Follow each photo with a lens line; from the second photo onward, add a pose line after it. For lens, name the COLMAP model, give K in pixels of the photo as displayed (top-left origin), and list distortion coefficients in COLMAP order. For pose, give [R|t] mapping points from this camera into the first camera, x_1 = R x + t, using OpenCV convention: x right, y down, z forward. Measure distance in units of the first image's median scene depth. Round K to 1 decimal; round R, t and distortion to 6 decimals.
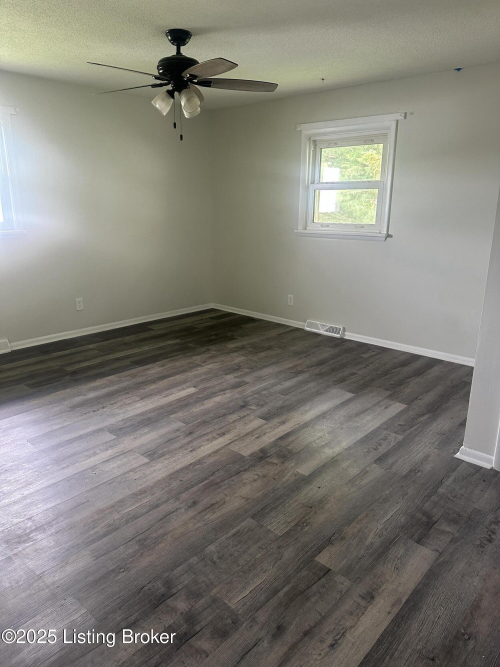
lens RADIAL K [[470.6, 0, 250.0], [0, 470.6, 333.5], [0, 0, 1]] dist [0.090338, -0.101135]
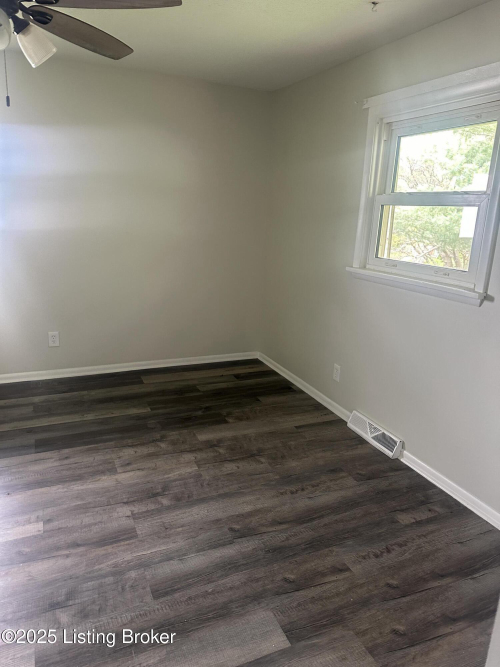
lens RADIAL K [[464.5, 0, 248.5], [0, 464.5, 330.3], [0, 0, 1]] dist [0.087841, -0.152320]
pose [[0.914649, 0.132617, -0.381878, 0.247923], [-0.143955, 0.989584, -0.001134, -0.129706], [0.377750, 0.056011, 0.924212, 0.427462]]
